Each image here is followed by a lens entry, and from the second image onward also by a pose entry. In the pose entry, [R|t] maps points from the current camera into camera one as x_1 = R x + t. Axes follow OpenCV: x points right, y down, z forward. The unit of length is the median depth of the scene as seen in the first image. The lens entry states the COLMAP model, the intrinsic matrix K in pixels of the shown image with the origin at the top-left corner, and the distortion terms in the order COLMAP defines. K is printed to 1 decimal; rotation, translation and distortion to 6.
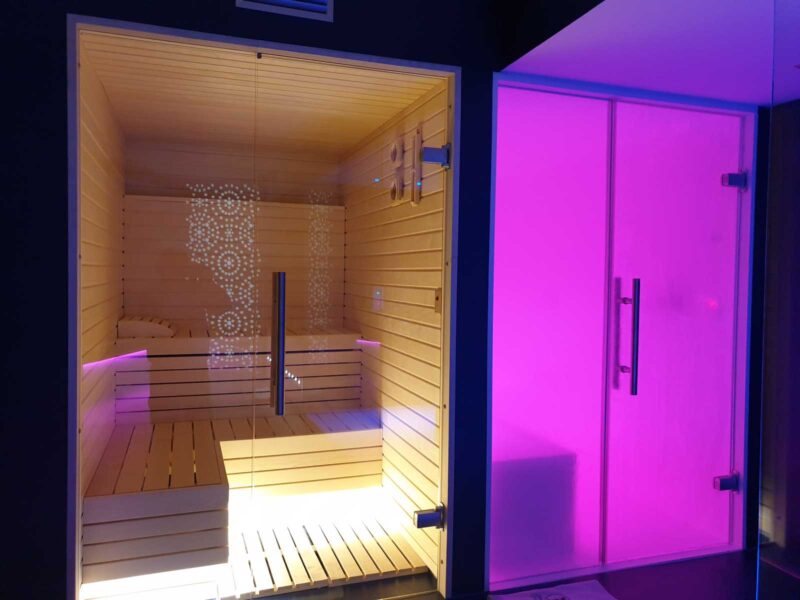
lens RADIAL K [[623.8, 0, 400.0], [0, 623.8, 300.0], [0, 0, 1]] dist [0.004700, 0.002528]
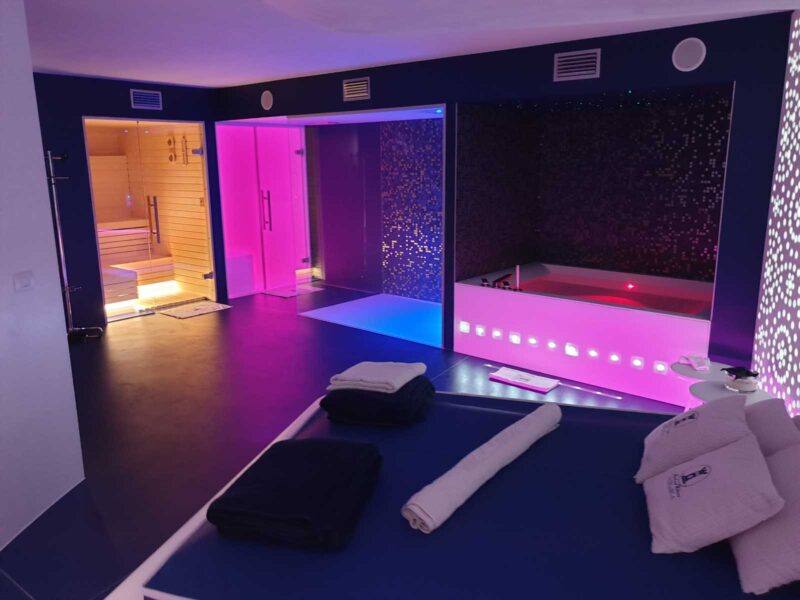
lens RADIAL K [[623.8, 0, 400.0], [0, 623.8, 300.0], [0, 0, 1]] dist [0.004700, 0.002528]
pose [[0.852905, -0.136894, 0.503798, -0.611221], [0.046115, 0.980992, 0.188488, -0.051292], [-0.520025, -0.137530, 0.843006, -1.780852]]
